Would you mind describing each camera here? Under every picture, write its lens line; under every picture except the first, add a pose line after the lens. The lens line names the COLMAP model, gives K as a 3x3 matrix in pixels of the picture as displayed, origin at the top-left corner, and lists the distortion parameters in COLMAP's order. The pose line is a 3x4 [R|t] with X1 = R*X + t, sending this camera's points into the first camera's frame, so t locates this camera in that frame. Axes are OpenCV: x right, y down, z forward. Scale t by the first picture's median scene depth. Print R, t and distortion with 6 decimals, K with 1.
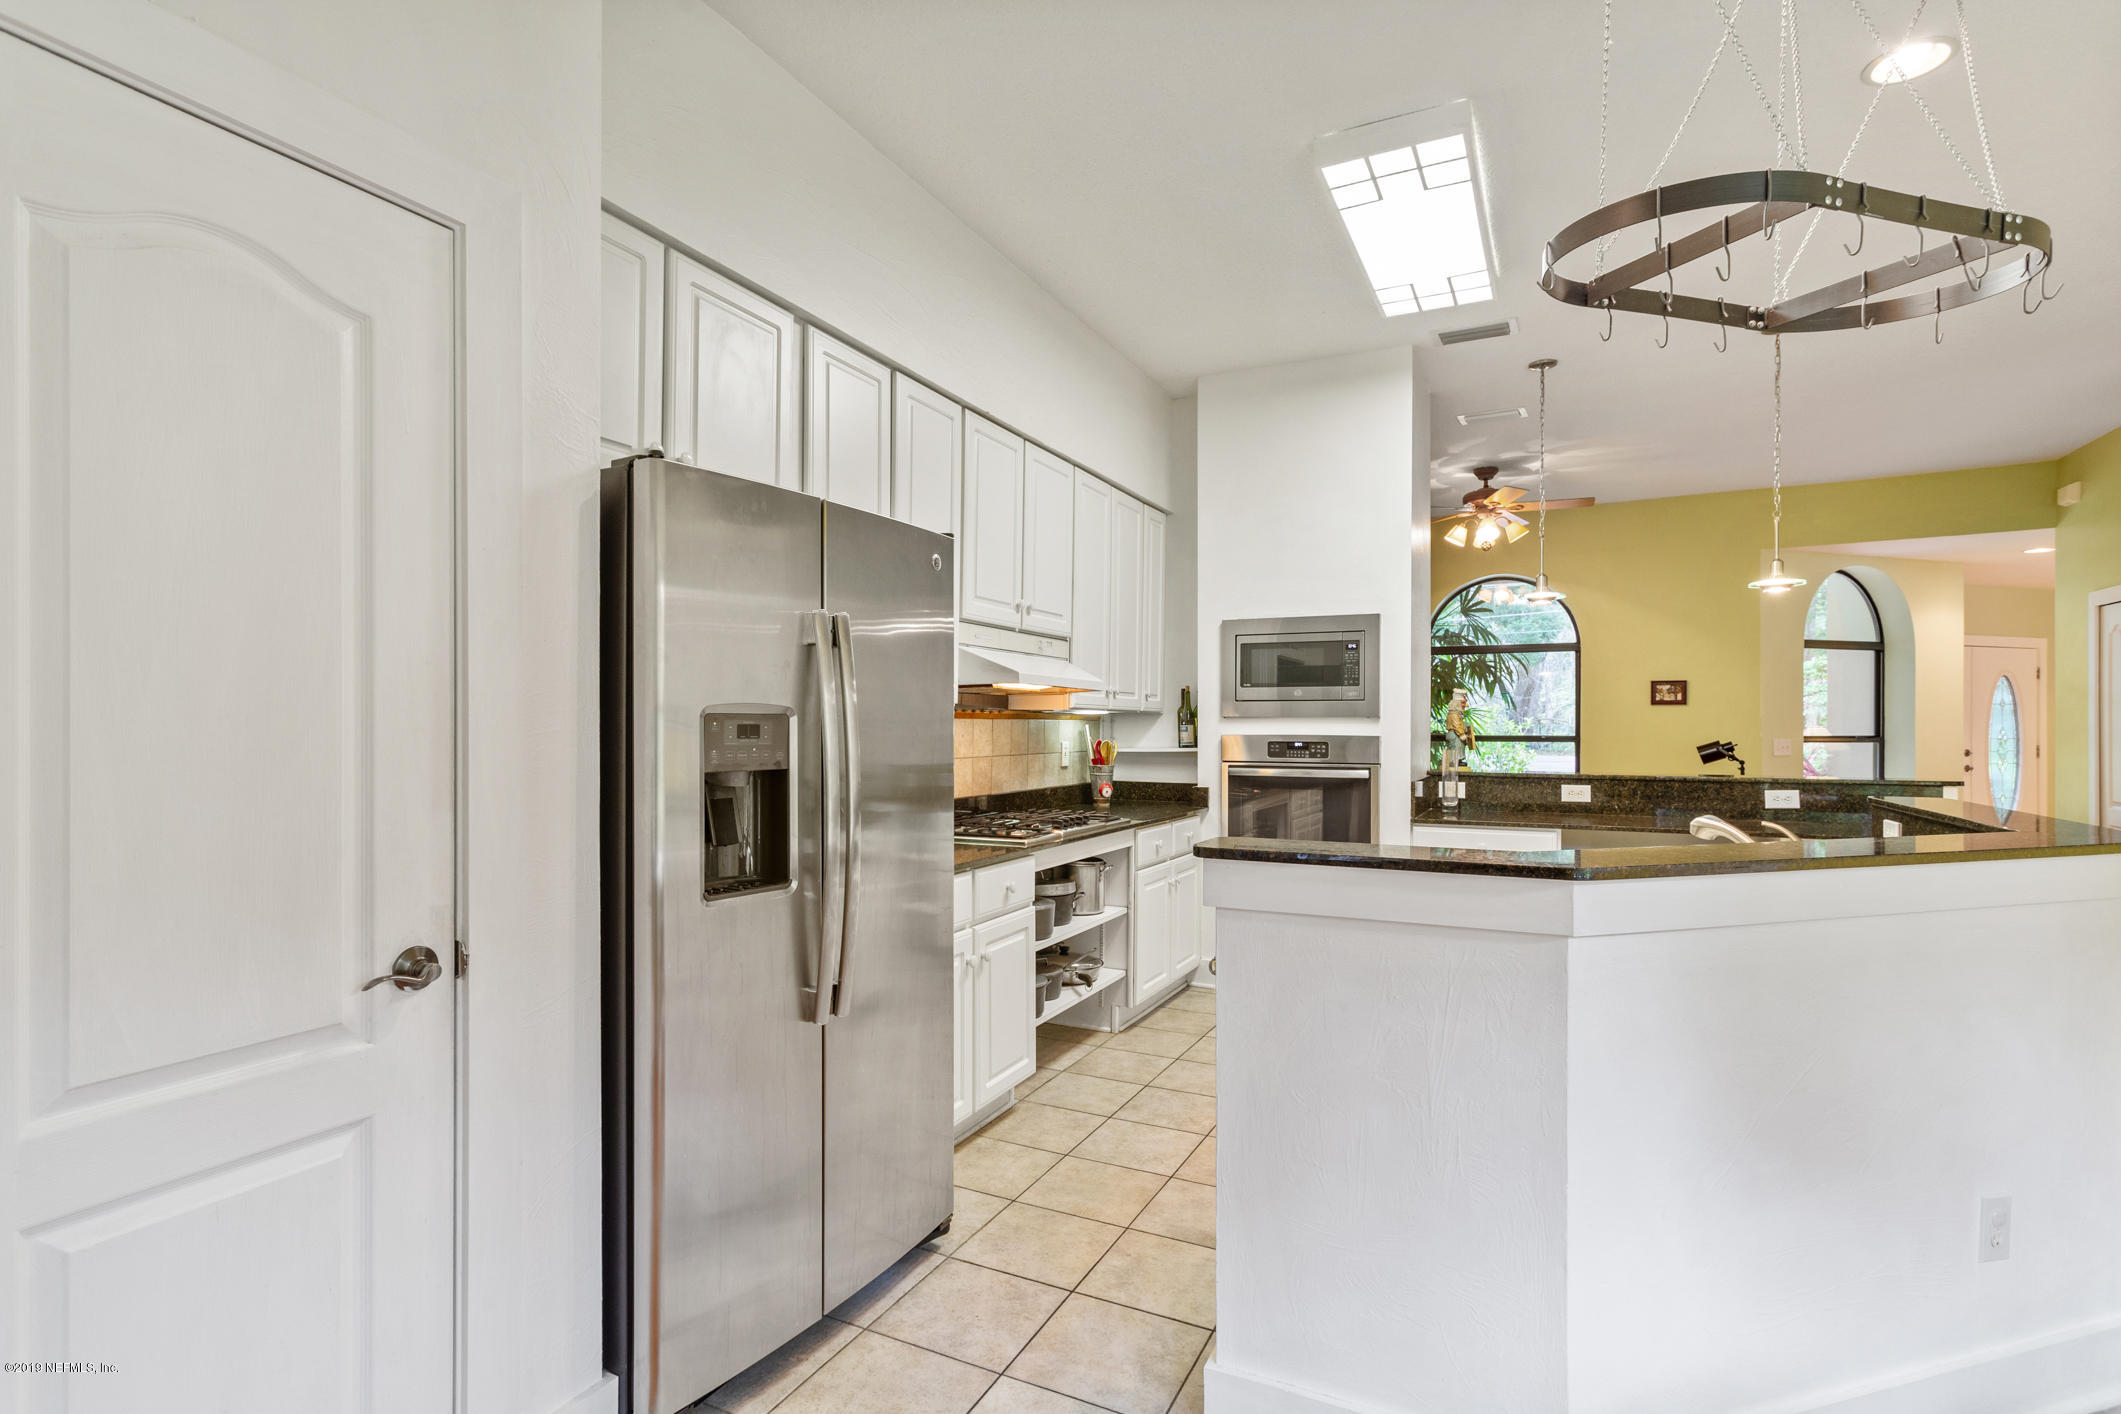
lens RADIAL K [[1020.3, 0, 1067.1], [0, 1020.3, 735.0], [0, 0, 1]] dist [0.000948, 0.000449]
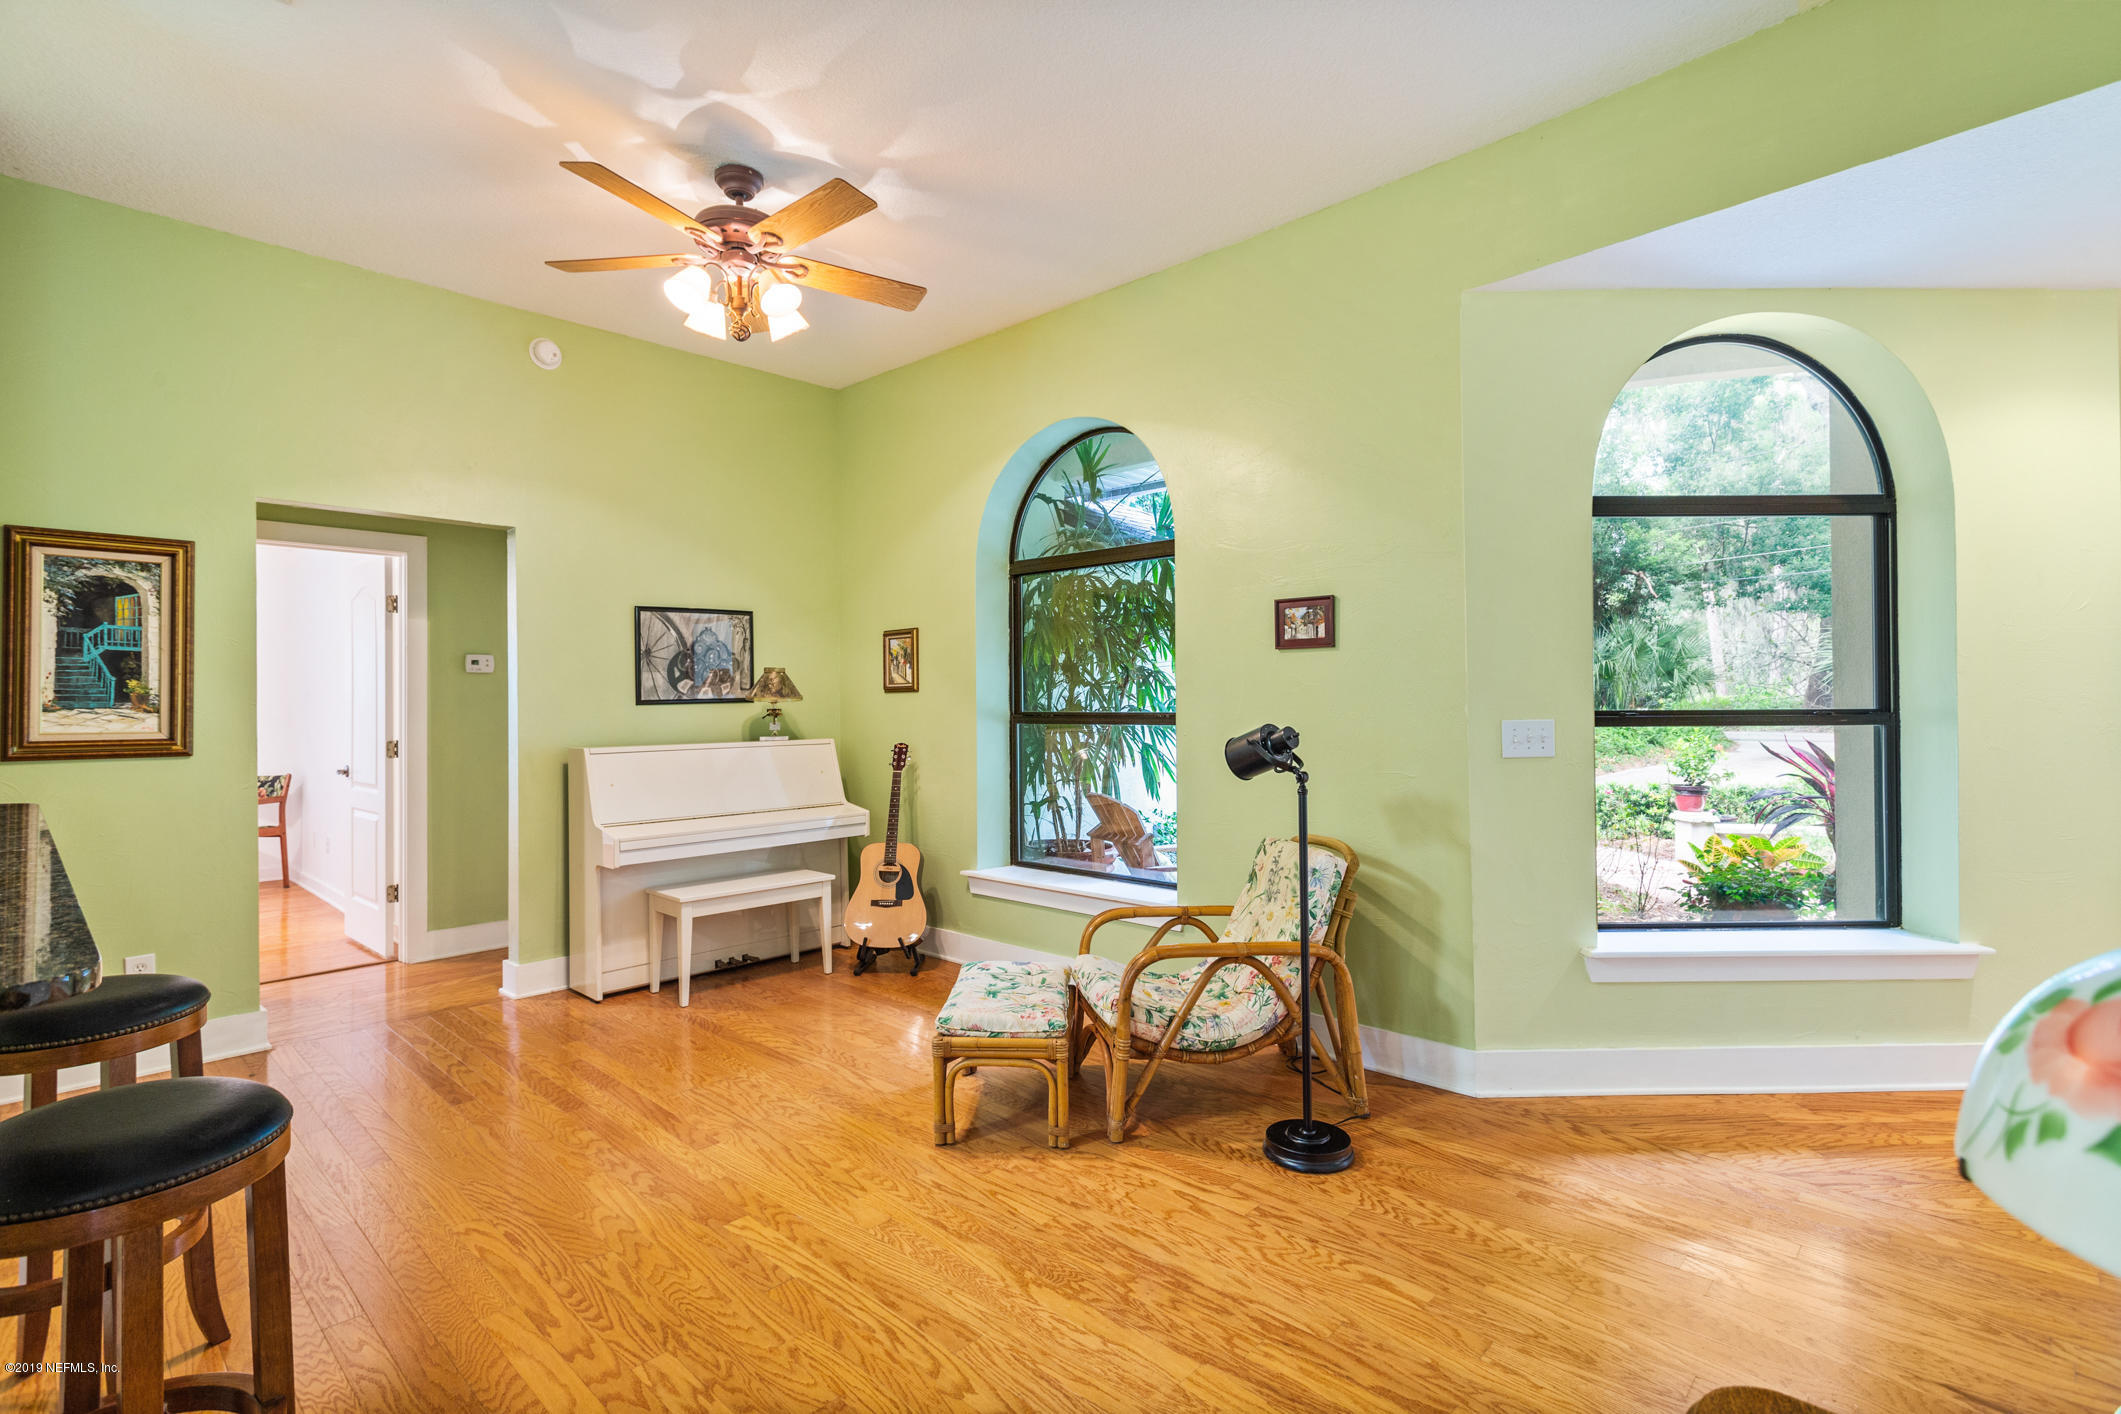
lens RADIAL K [[1001.7, 0, 1047.1], [0, 1001.7, 699.5], [0, 0, 1]] dist [0.000066, 0.000182]
pose [[0.955787, -0.008966, -0.293924, 0.990183], [0.006381, 0.999932, -0.009753, -0.002620], [0.293992, 0.007447, 0.955779, 0.834285]]
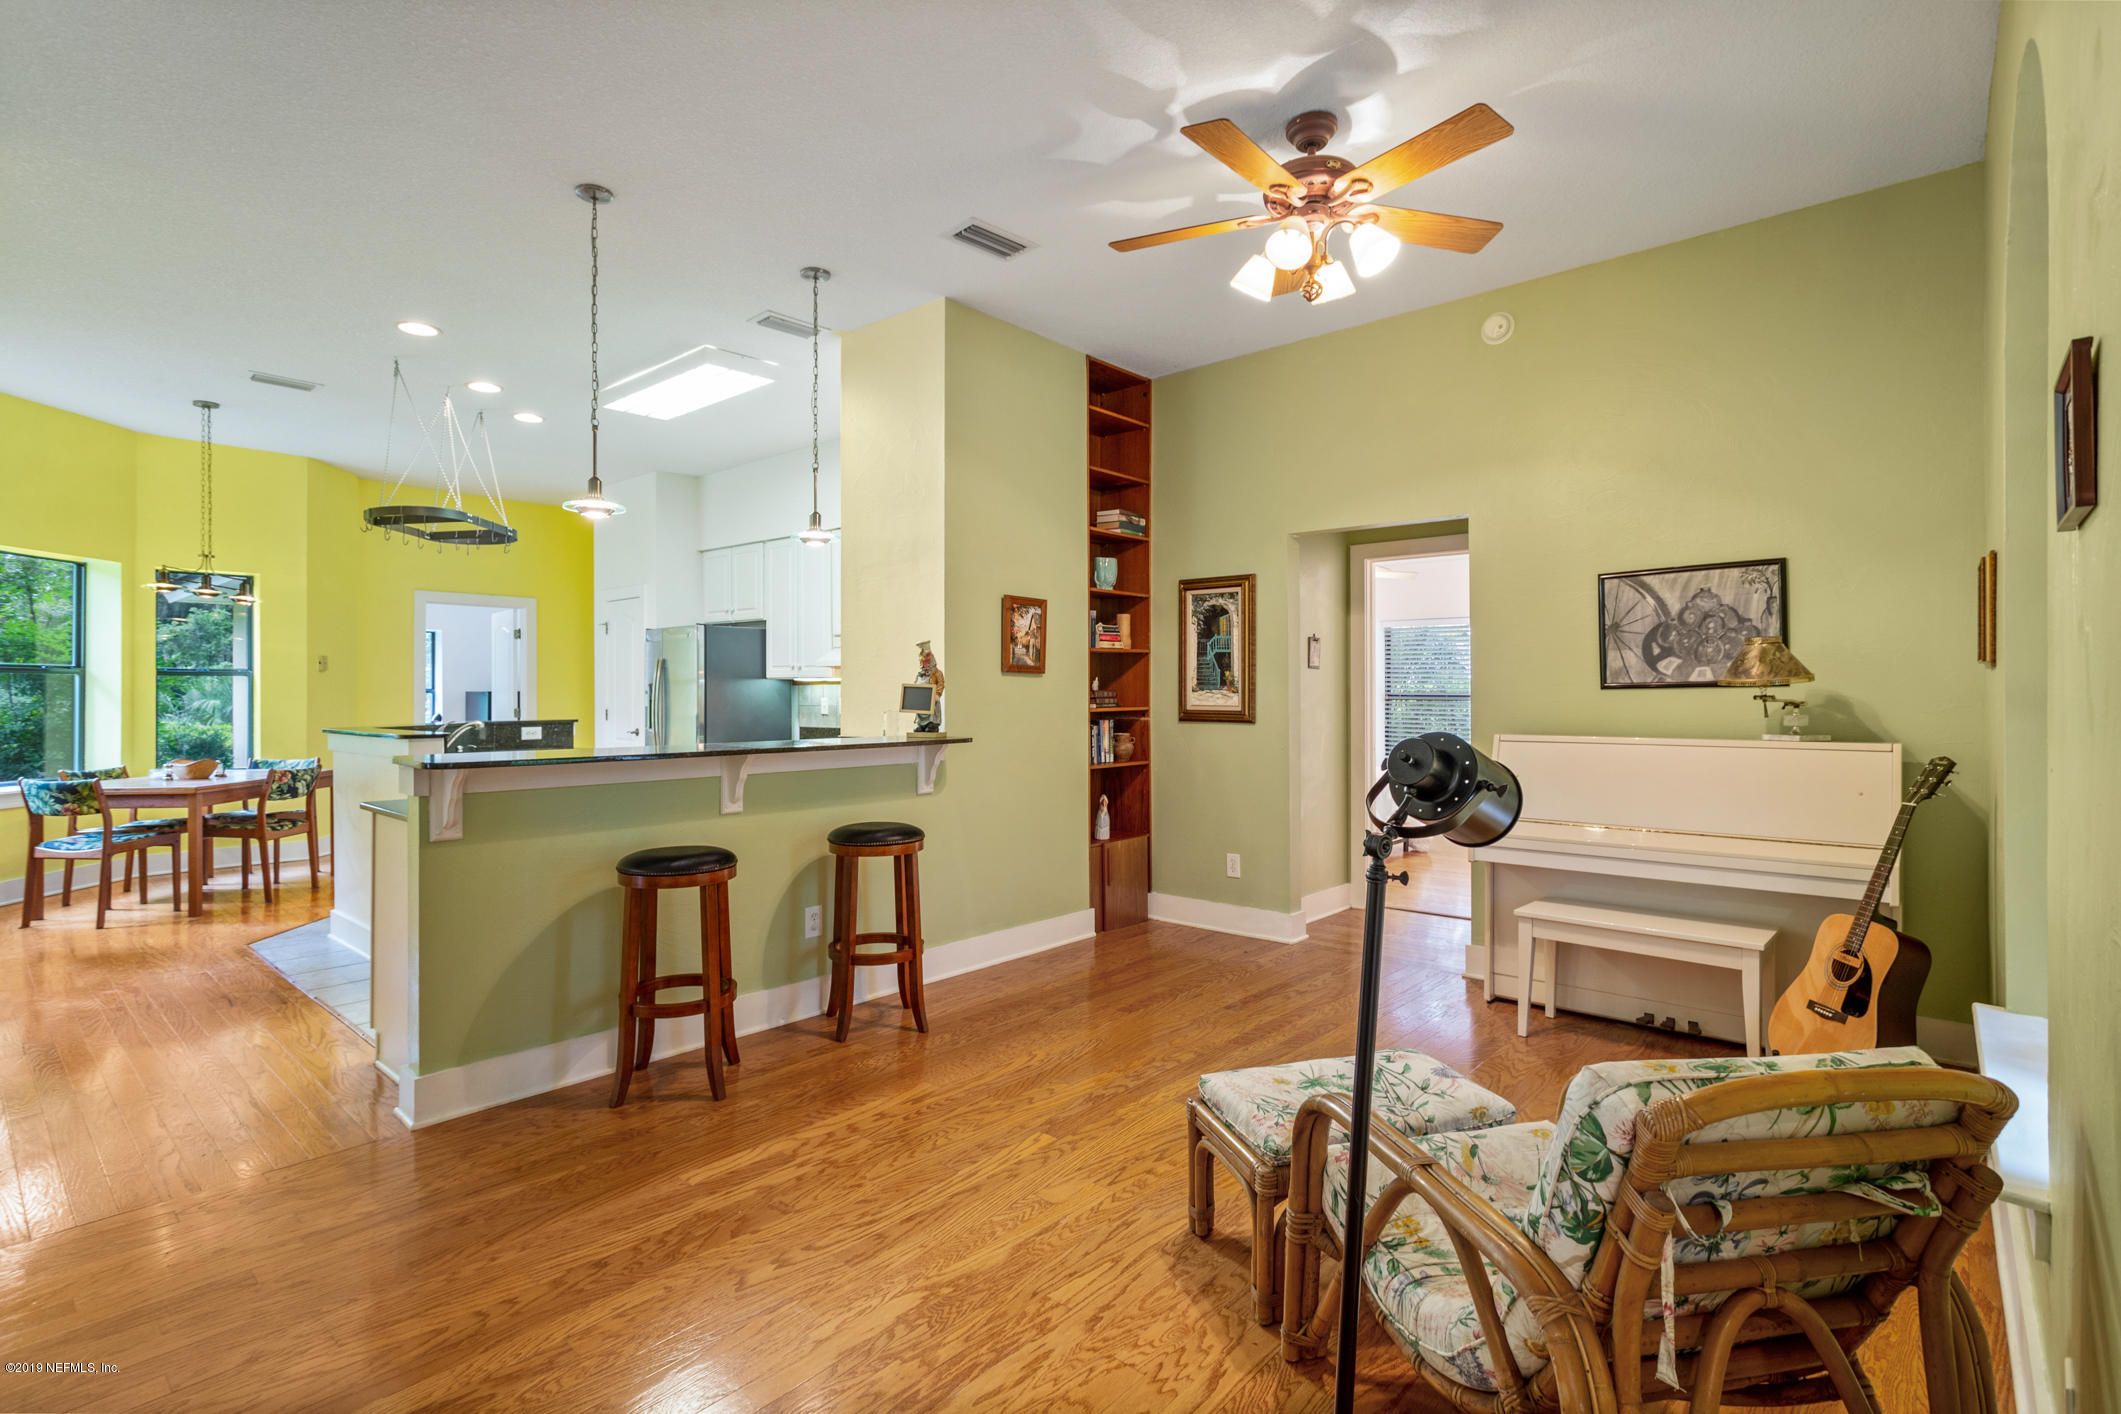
lens RADIAL K [[1037.7, 0, 1097.5], [0, 1037.7, 692.2], [0, 0, 1]] dist [0.001519, -0.000838]
pose [[-0.257814, -0.004003, -0.966186, 1.273167], [-0.008140, 0.999965, -0.001971, -0.001648], [0.966160, 0.007357, -0.257837, 1.473715]]
